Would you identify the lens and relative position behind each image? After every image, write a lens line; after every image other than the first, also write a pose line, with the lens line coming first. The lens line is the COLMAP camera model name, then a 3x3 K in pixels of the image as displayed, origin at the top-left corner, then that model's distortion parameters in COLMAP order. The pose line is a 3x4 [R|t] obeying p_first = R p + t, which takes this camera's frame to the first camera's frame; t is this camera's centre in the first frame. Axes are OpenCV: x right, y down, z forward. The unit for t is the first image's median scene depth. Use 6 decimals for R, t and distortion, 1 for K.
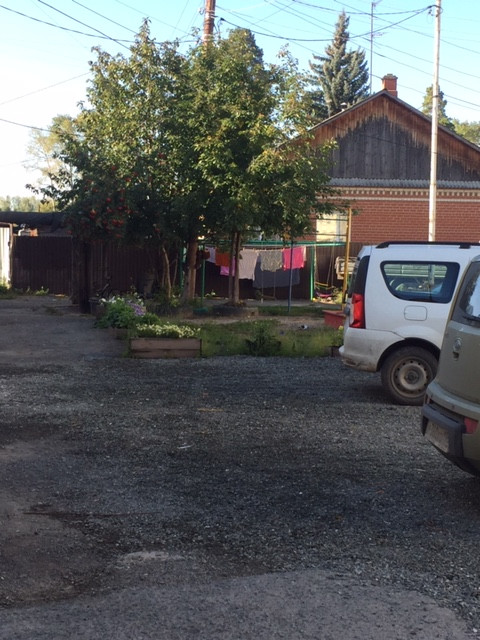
lens RADIAL K [[1035.4, 0, 240.6], [0, 1035.4, 319.9], [0, 0, 1]] dist [0.076166, 0.000000]
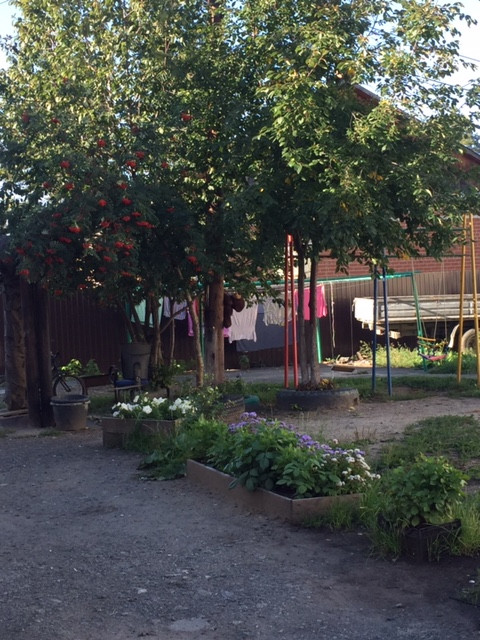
lens RADIAL K [[1035.4, 0, 239.2], [0, 1035.4, 320.0], [0, 0, 1]] dist [0.076166, 0.000000]
pose [[0.978982, -0.071208, 0.191111, -0.158861], [0.081117, 0.995709, -0.044528, -0.031258], [-0.187120, 0.059095, 0.980558, 0.489029]]
